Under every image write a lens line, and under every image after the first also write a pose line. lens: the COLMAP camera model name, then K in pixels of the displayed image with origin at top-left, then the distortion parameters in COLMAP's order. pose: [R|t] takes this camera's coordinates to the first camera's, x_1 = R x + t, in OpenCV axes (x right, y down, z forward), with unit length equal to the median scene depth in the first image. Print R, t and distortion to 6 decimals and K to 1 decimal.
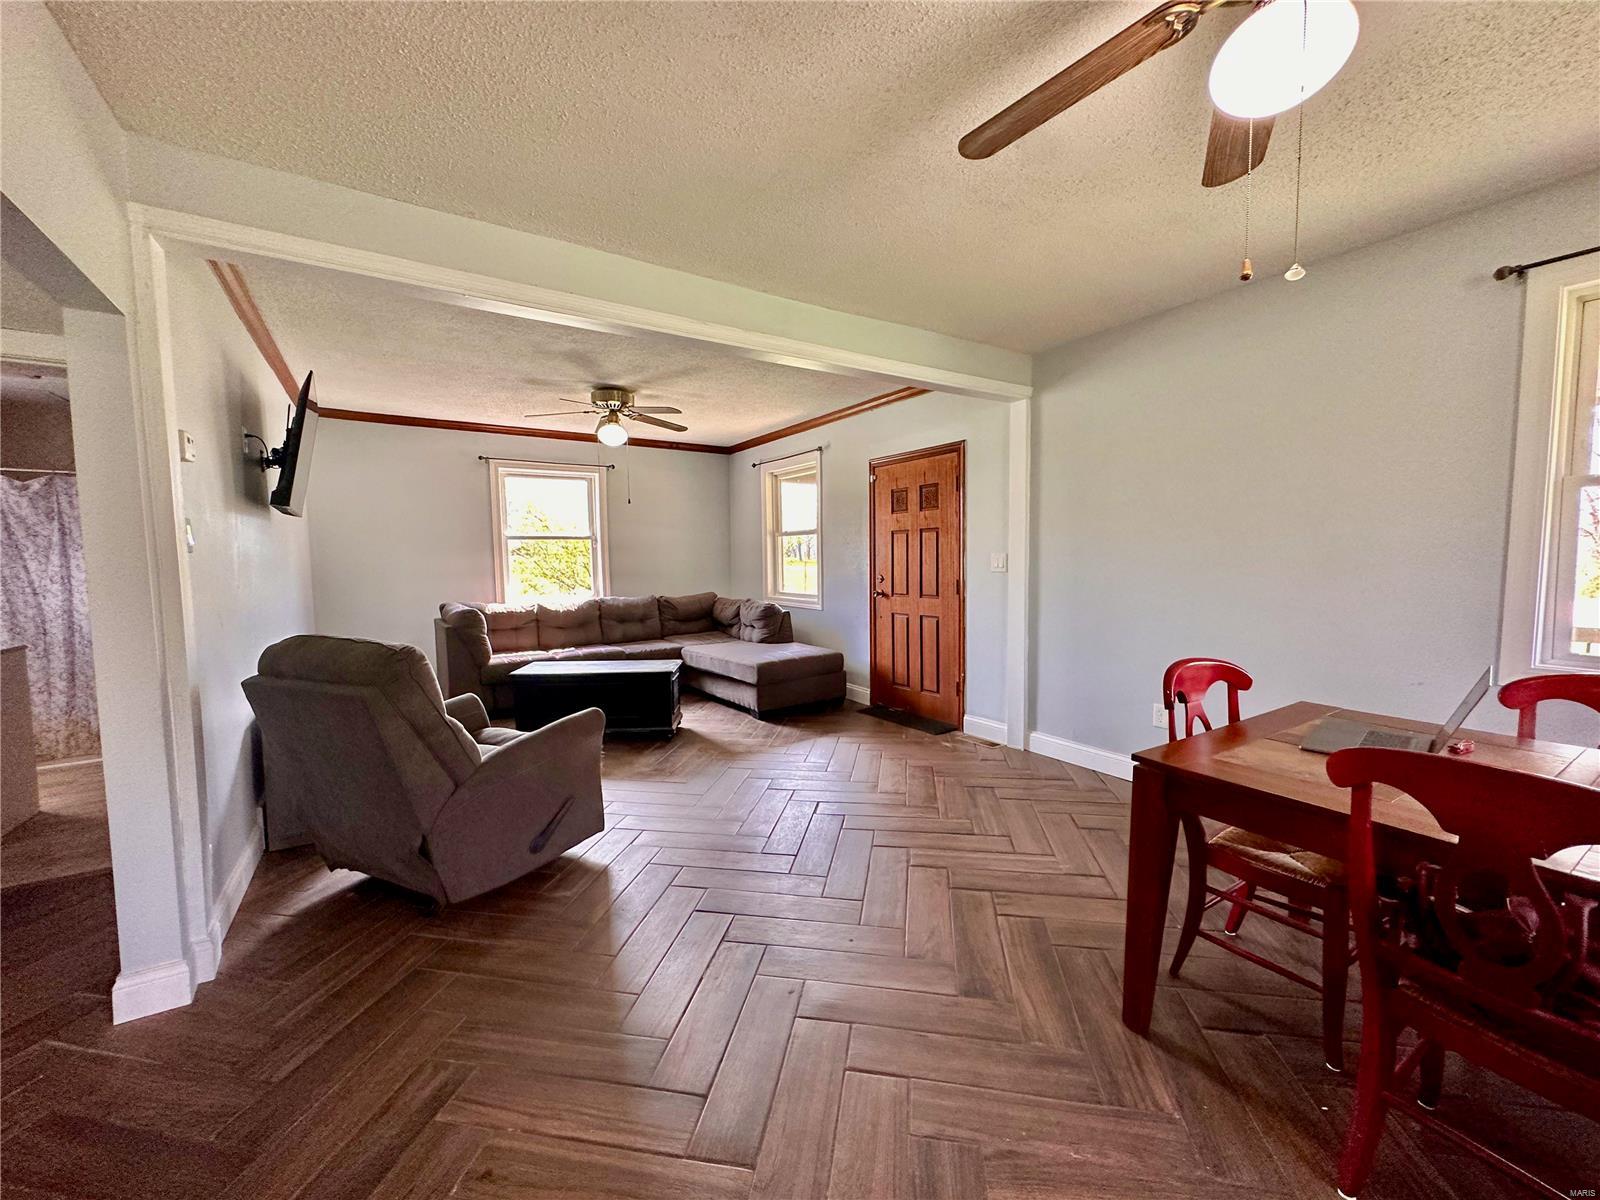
lens RADIAL K [[637.1, 0, 799.4], [0, 637.1, 601.6], [0, 0, 1]] dist [-0.001190, 0.000194]
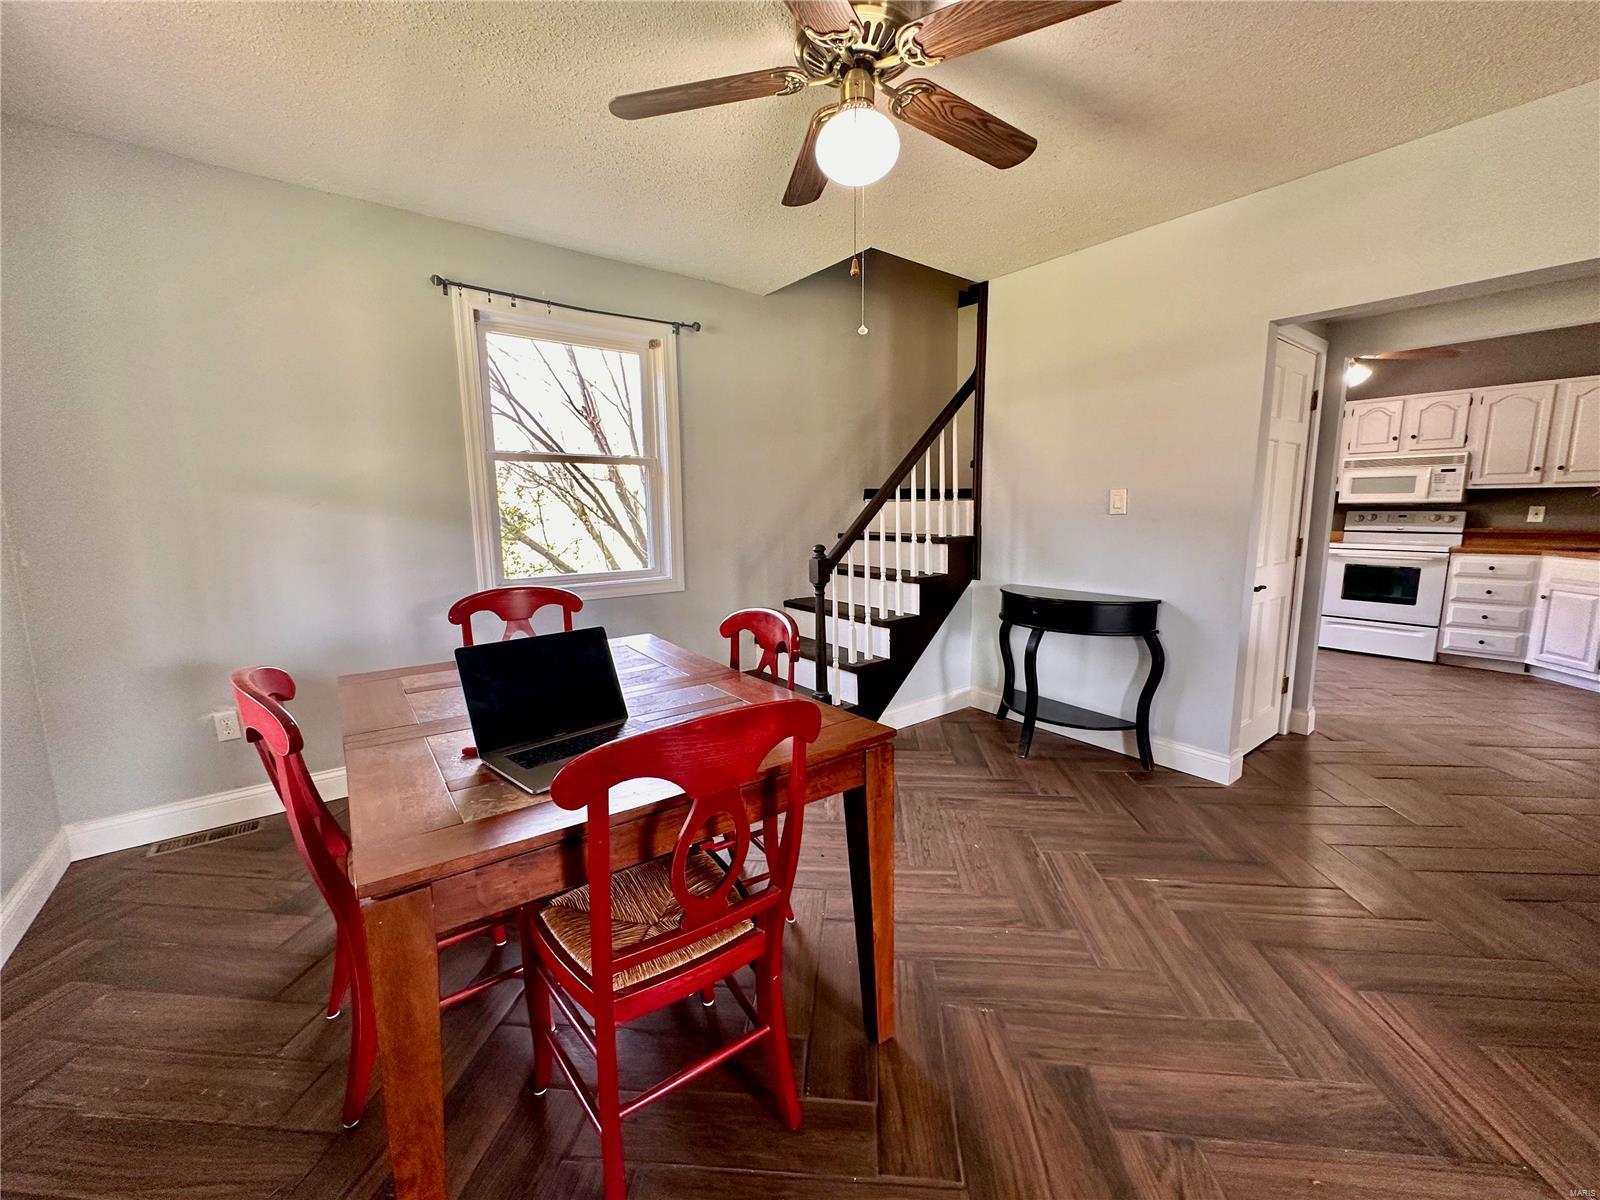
lens RADIAL K [[637.1, 0, 799.4], [0, 637.1, 601.6], [0, 0, 1]] dist [-0.001190, 0.000194]
pose [[-0.996684, 0.034505, -0.073695, 0.286989], [0.017561, 0.975511, 0.219249, -0.047167], [0.079455, 0.217228, -0.972882, 0.724954]]
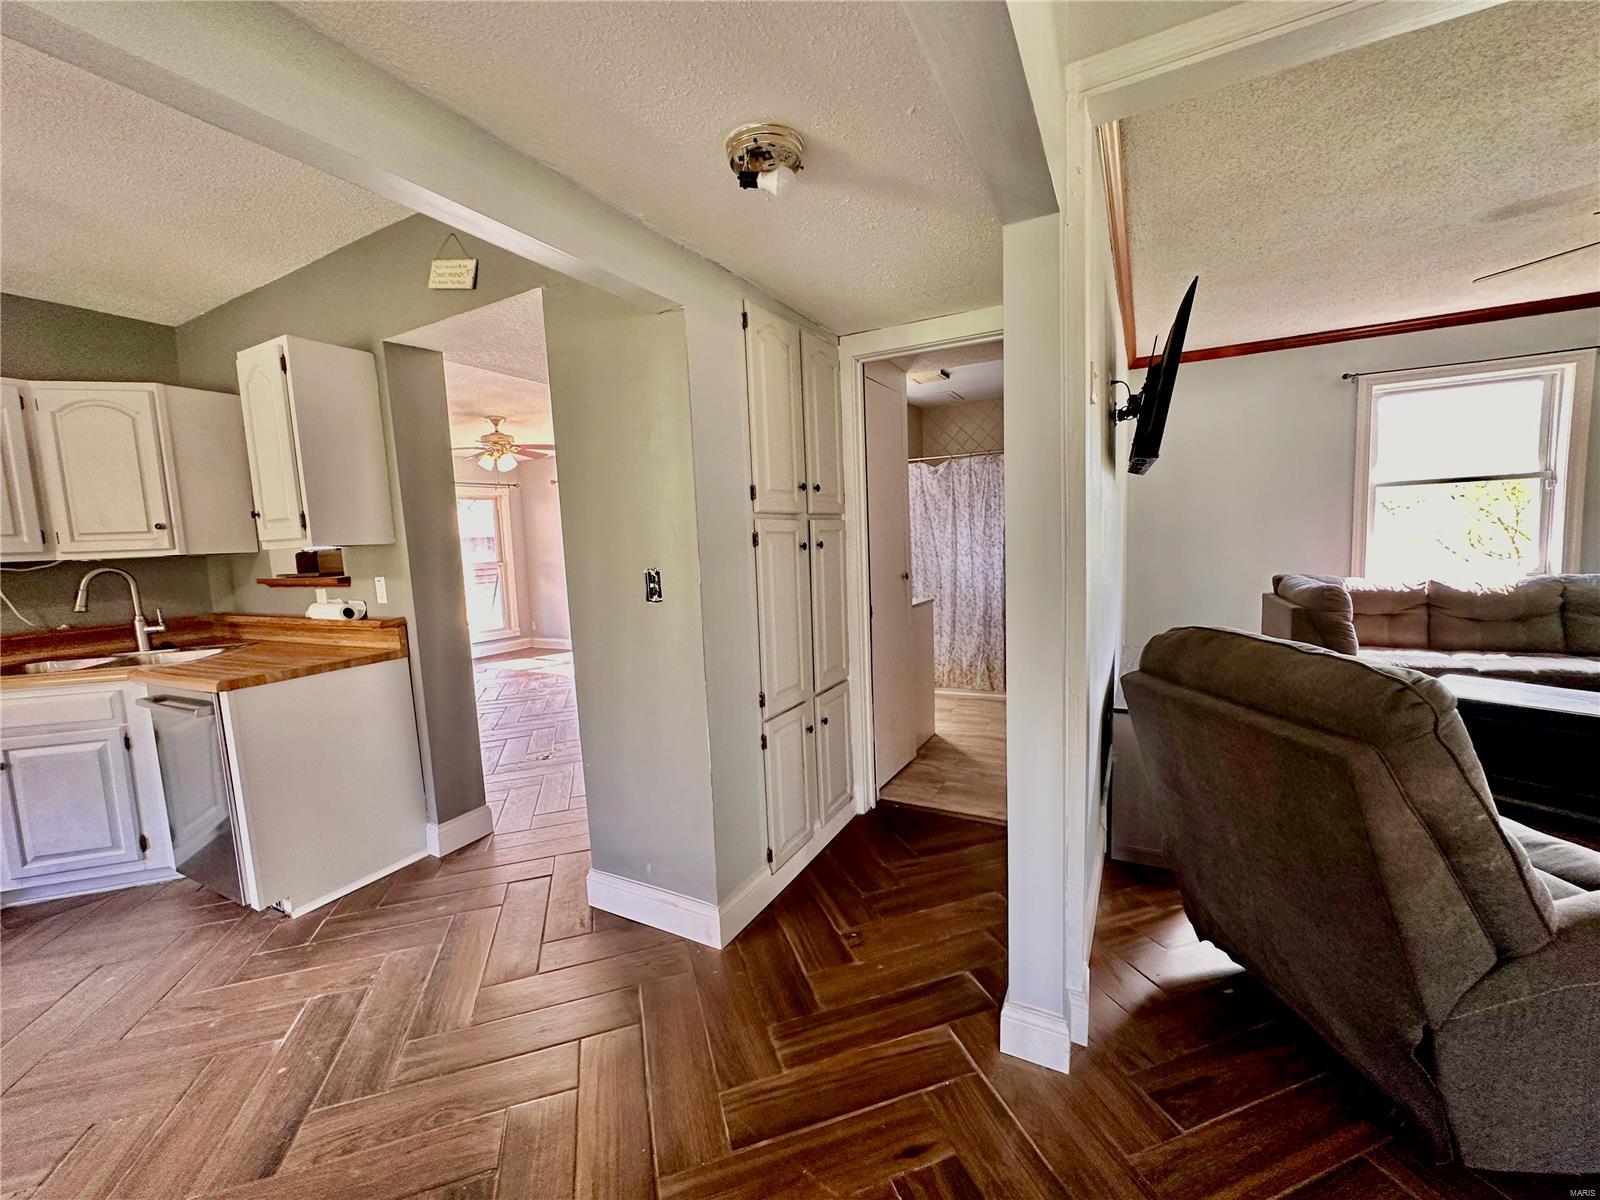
lens RADIAL K [[637.1, 0, 799.4], [0, 637.1, 601.6], [0, 0, 1]] dist [-0.001190, 0.000194]
pose [[0.479646, 0.080784, -0.873736, -0.206941], [-0.028182, 0.996658, 0.076678, -0.010306], [0.877009, -0.012155, 0.480319, 0.141822]]
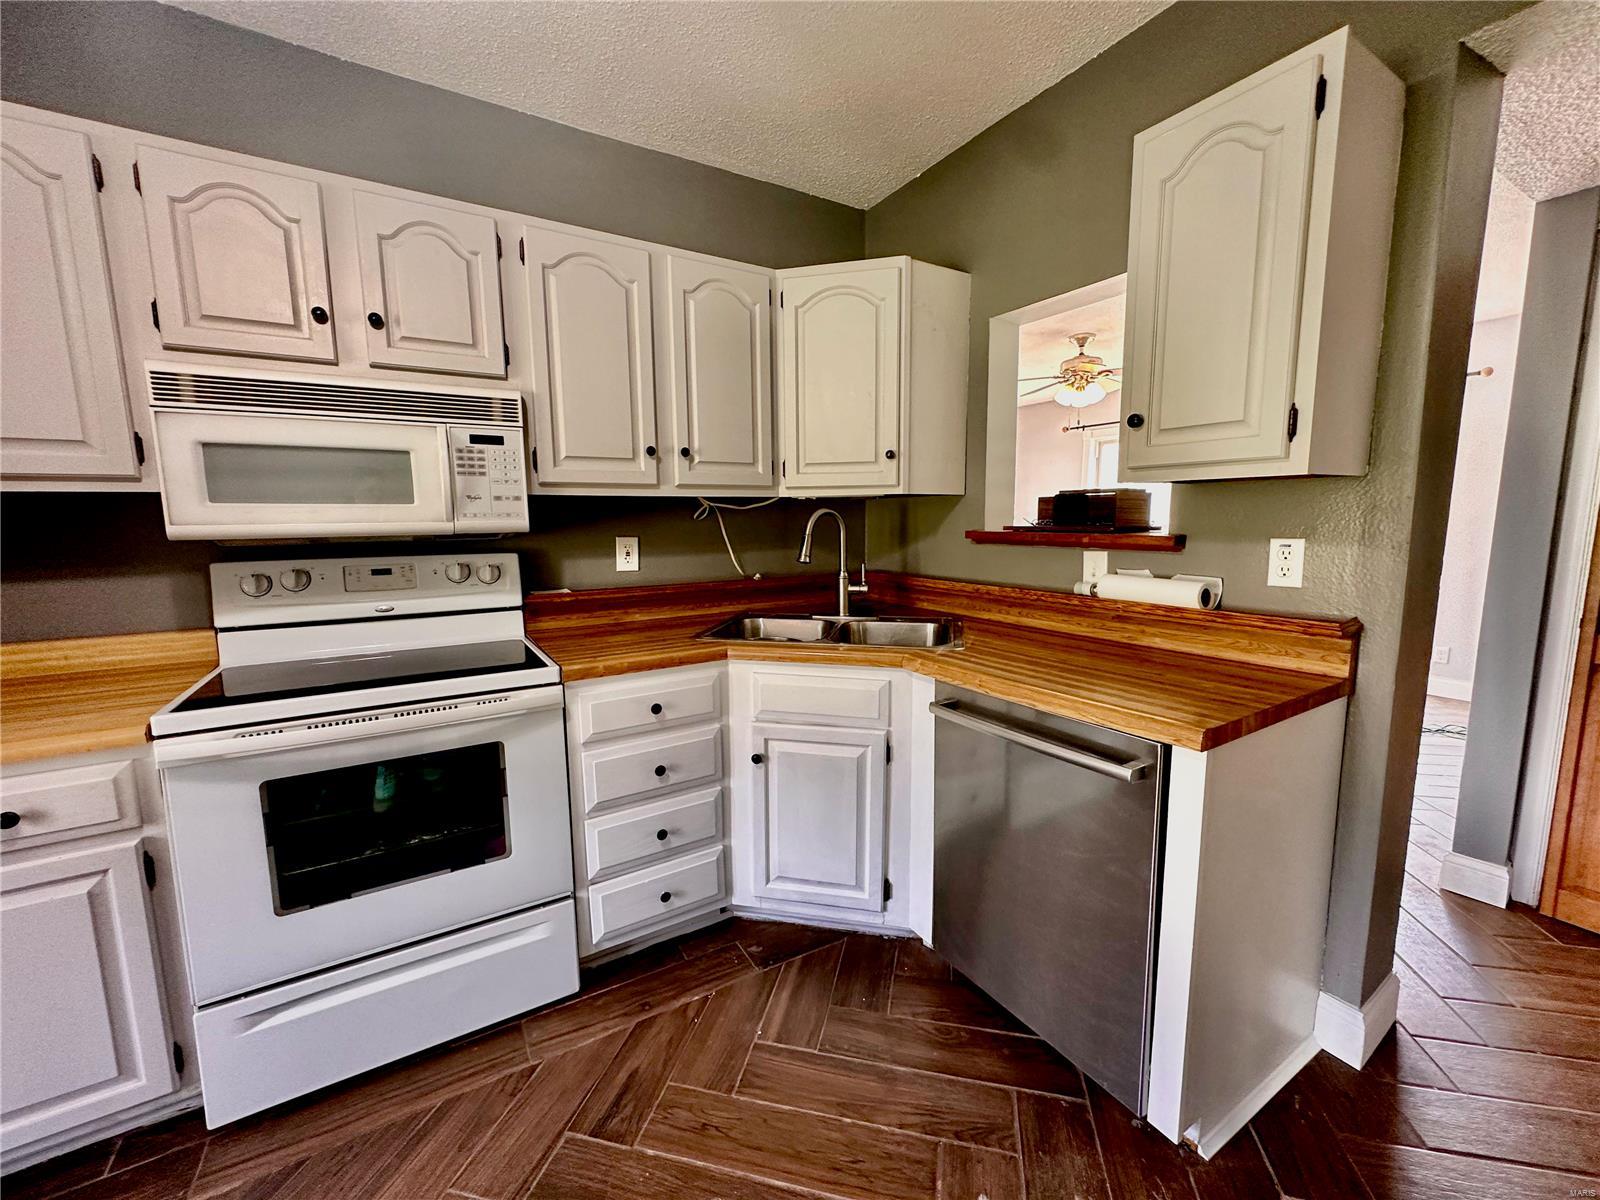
lens RADIAL K [[641.9, 0, 800.0], [0, 641.9, 601.3], [0, 0, 1]] dist [-0.000945, 0.000660]
pose [[-0.027980, 0.147479, -0.988669, -0.614581], [-0.063692, 0.986784, 0.149000, 0.025142], [0.997577, 0.067140, -0.018217, -0.188112]]
